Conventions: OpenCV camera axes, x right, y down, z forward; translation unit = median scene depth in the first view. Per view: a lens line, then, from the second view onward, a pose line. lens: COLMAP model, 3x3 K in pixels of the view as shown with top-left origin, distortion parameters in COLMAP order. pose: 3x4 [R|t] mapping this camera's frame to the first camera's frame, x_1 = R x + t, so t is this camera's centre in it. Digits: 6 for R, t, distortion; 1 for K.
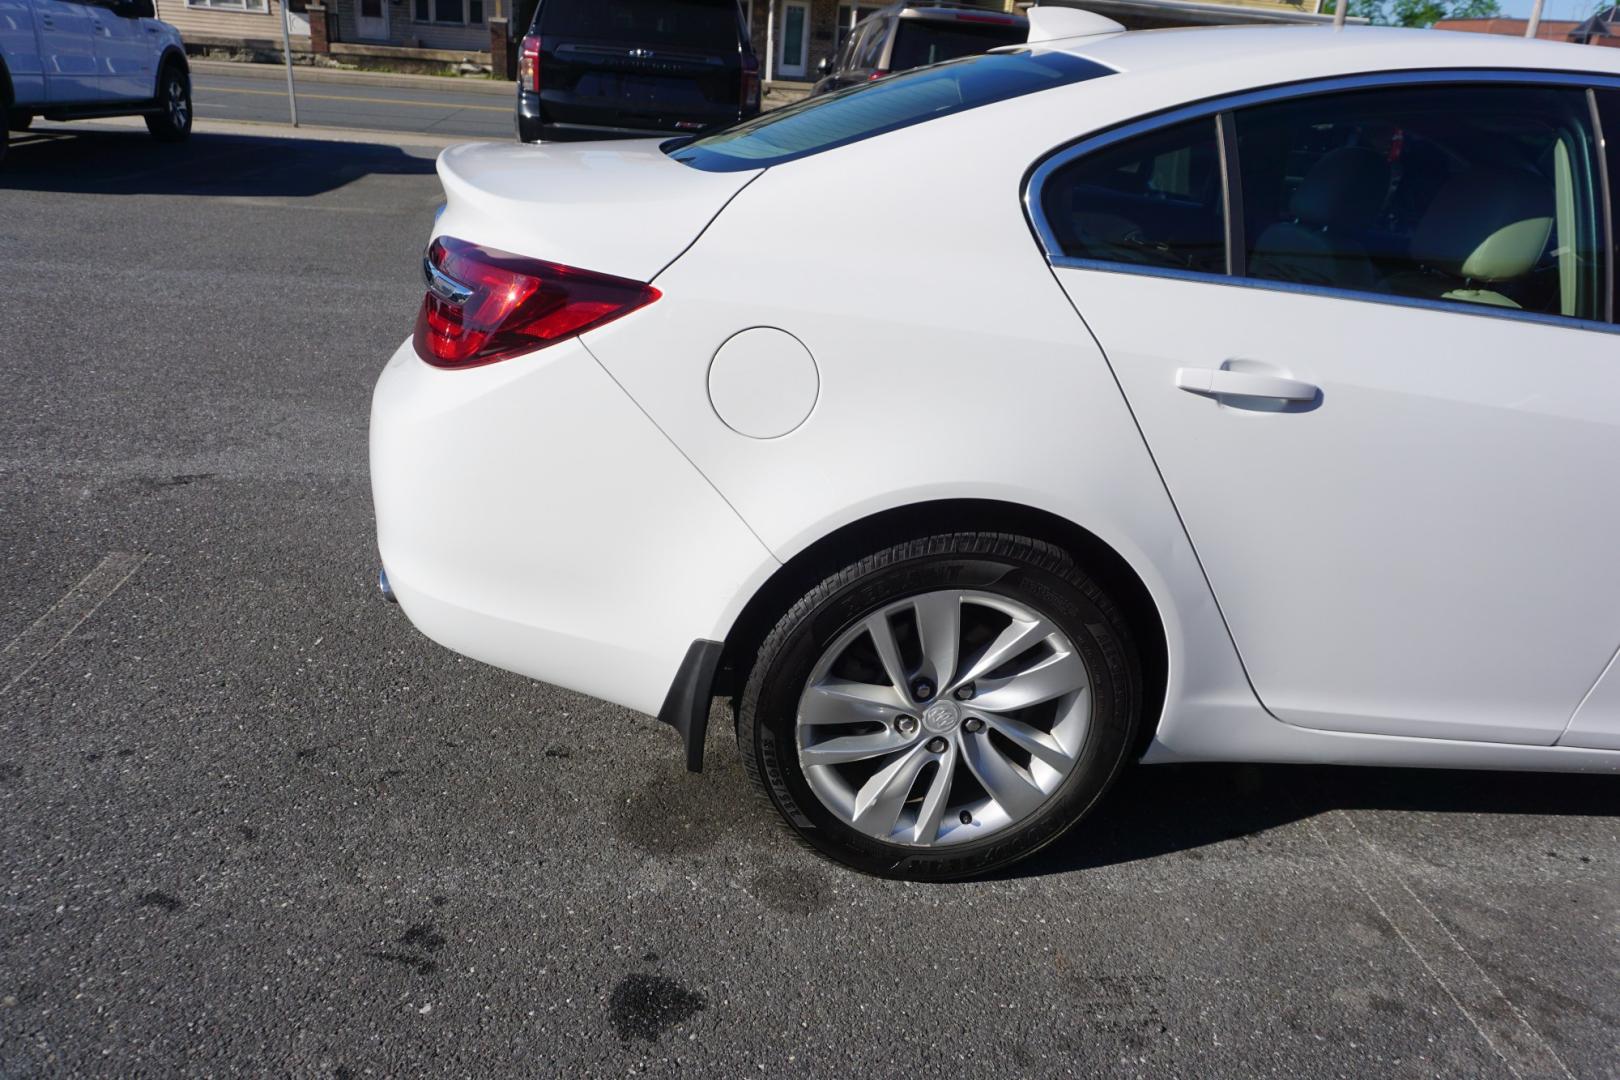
lens RADIAL K [[1084.5, 0, 810.0], [0, 1084.5, 540.0], [0, 0, 1]] dist [-0.048246, 0.036939]
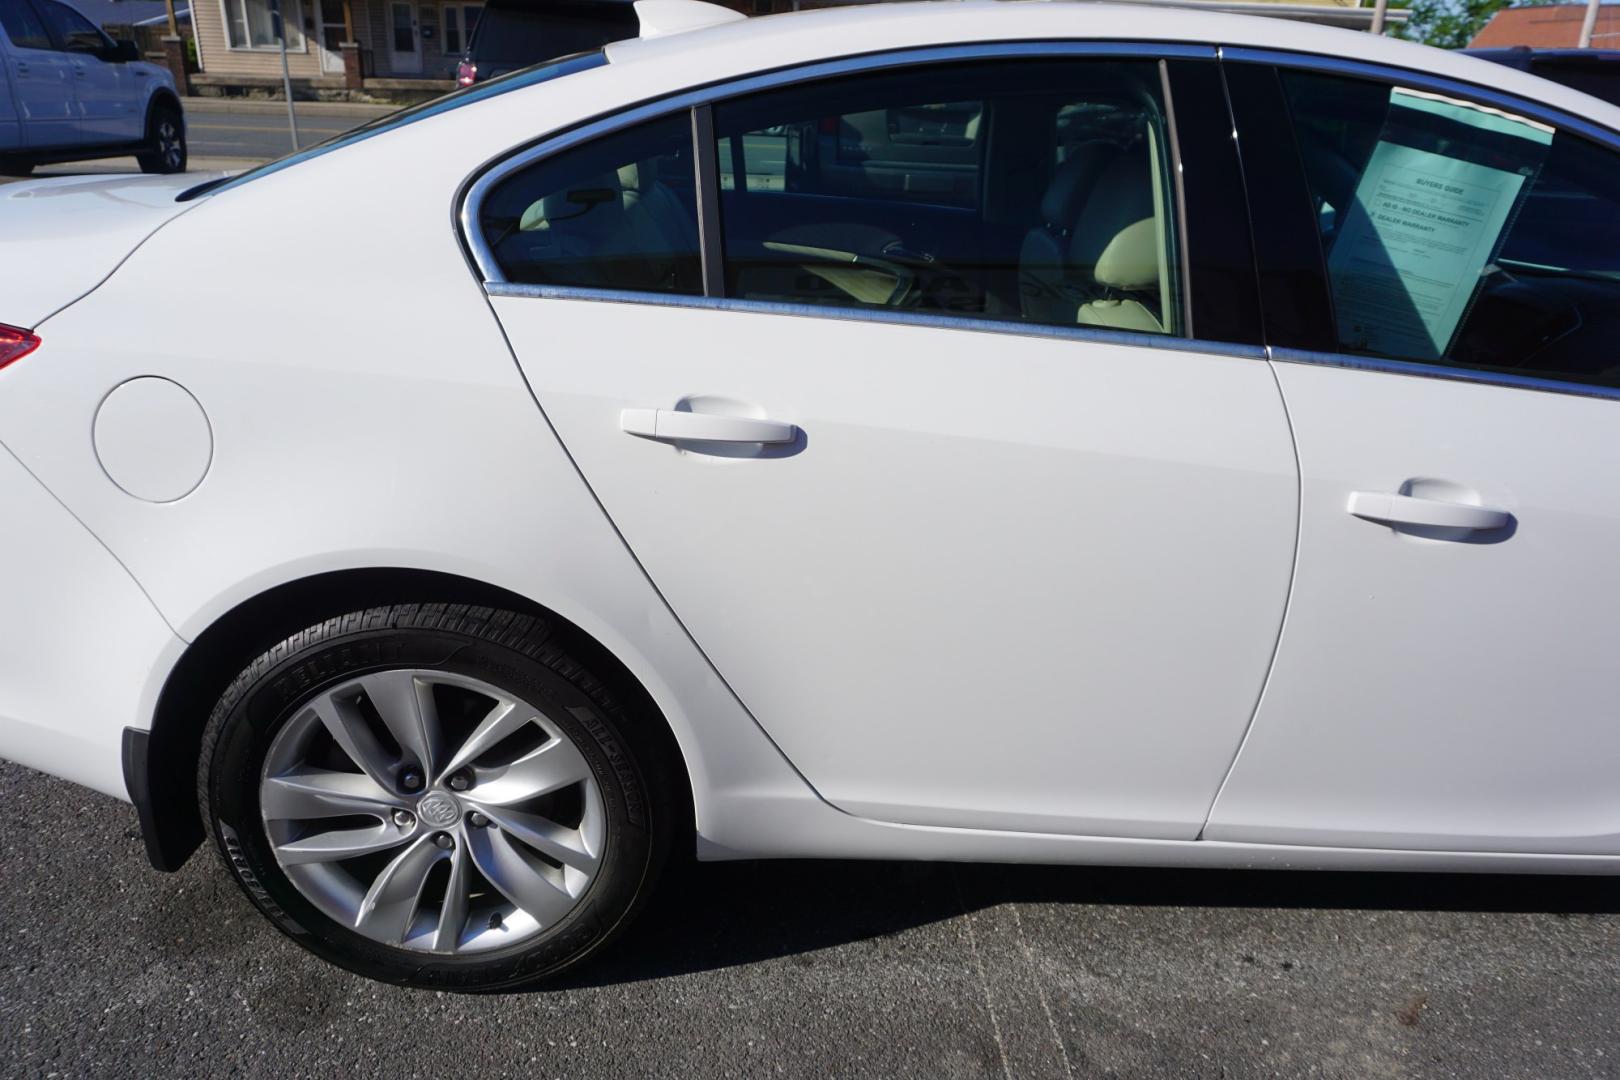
lens RADIAL K [[1084.5, 0, 810.0], [0, 1084.5, 540.0], [0, 0, 1]] dist [-0.048246, 0.036939]
pose [[0.998117, -0.015440, -0.059359, 0.450291], [0.014591, 0.999785, -0.014709, -0.035730], [0.059573, 0.013815, 0.998128, 0.137722]]
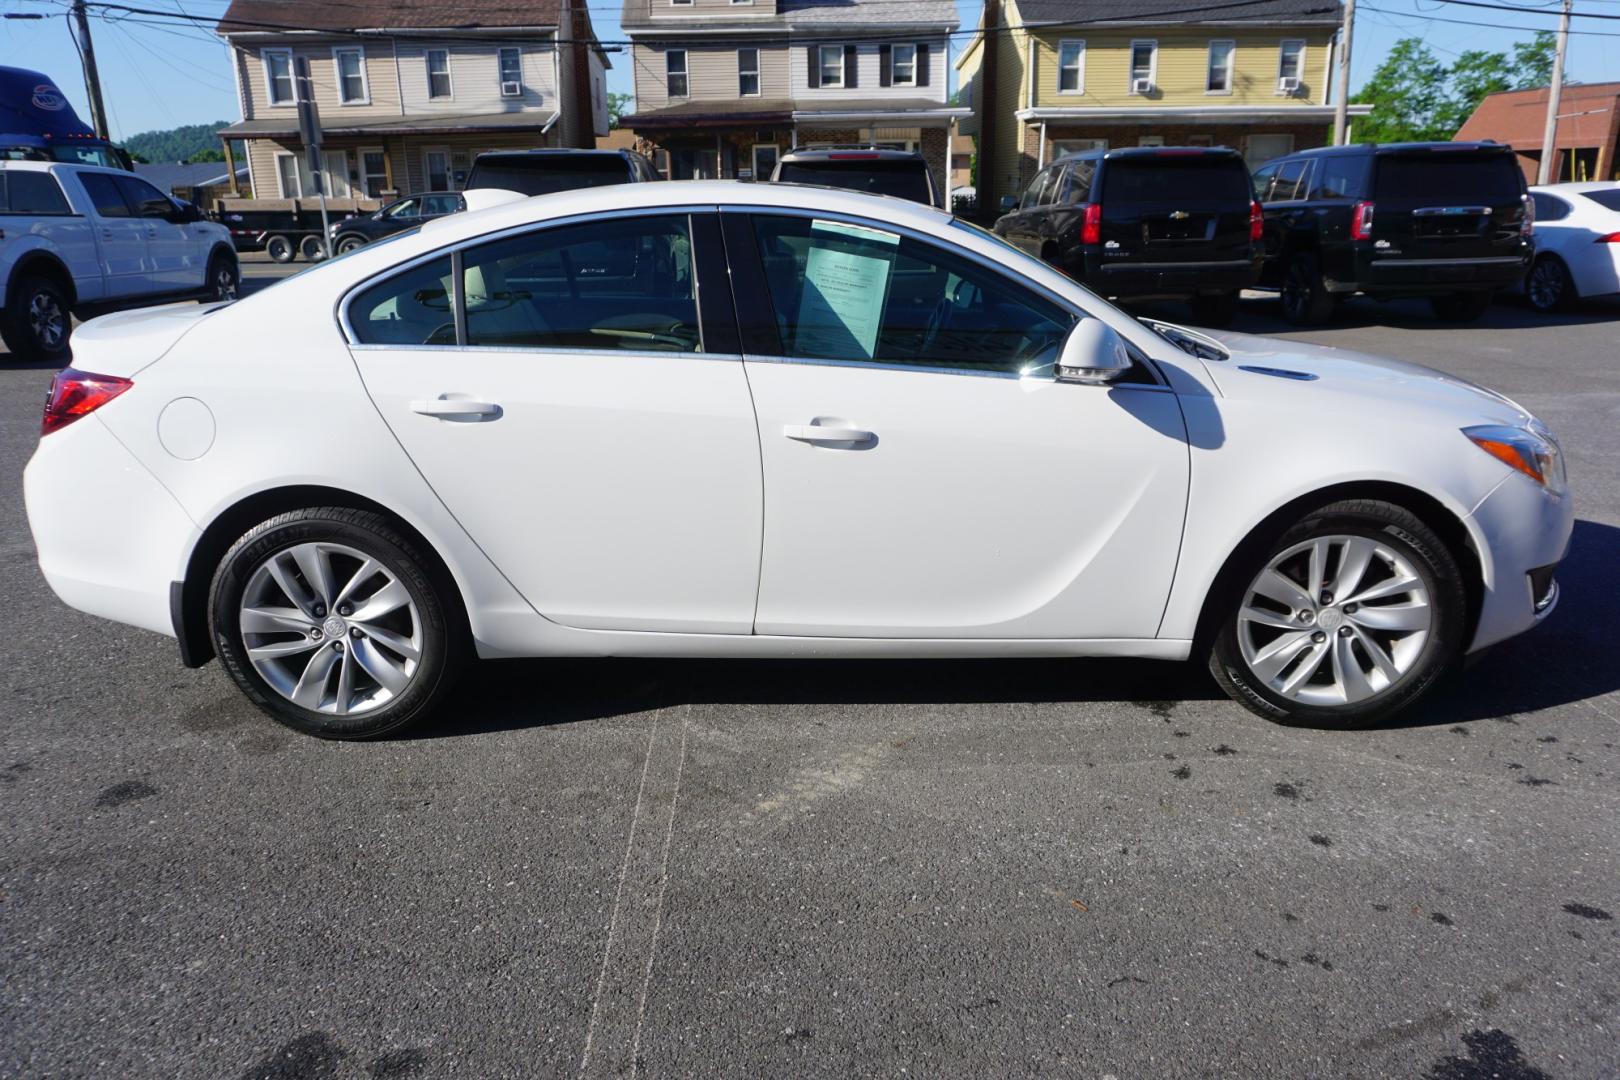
lens RADIAL K [[1089.5, 0, 810.0], [0, 1089.5, 540.0], [0, 0, 1]] dist [-0.053894, 0.040830]
pose [[0.993021, -0.064551, -0.098708, 0.941016], [0.053256, 0.992160, -0.113063, 0.240197], [0.105233, 0.107017, 0.988673, -0.507652]]
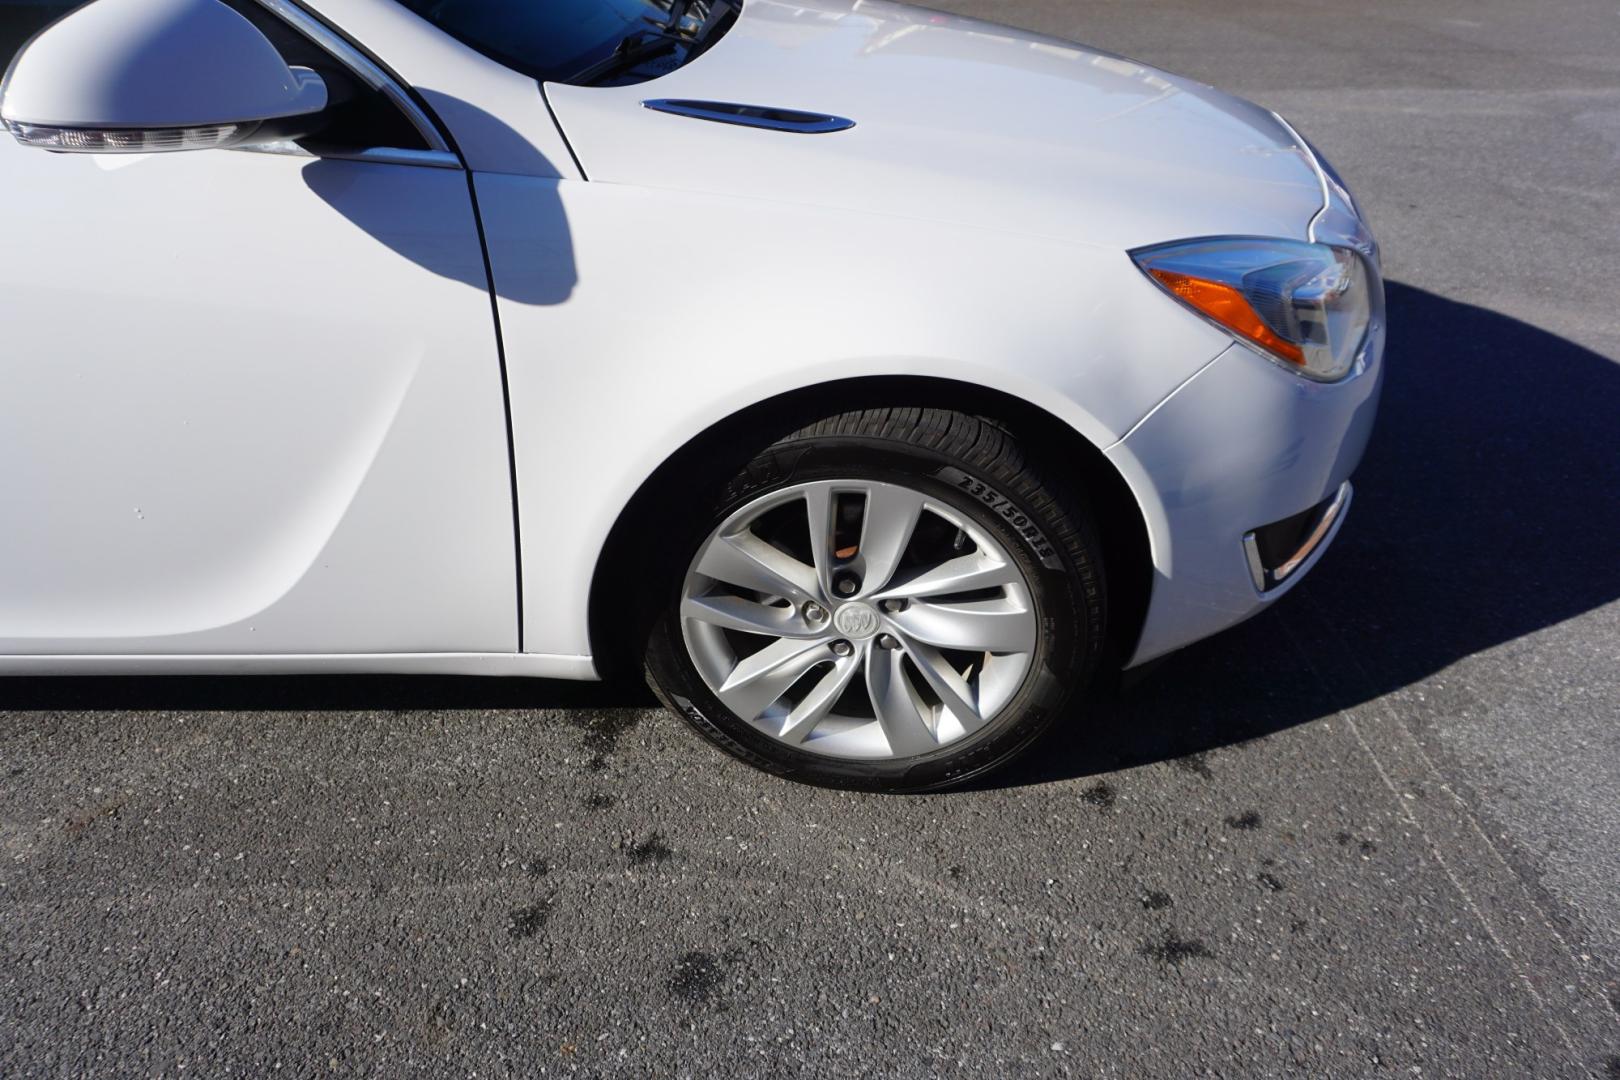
lens RADIAL K [[1089.5, 0, 810.0], [0, 1089.5, 540.0], [0, 0, 1]] dist [-0.053894, 0.040830]
pose [[0.996470, -0.033318, -0.077054, 1.548715], [0.046663, 0.982837, 0.178479, 0.013338], [0.069785, -0.181444, 0.980922, 0.320127]]
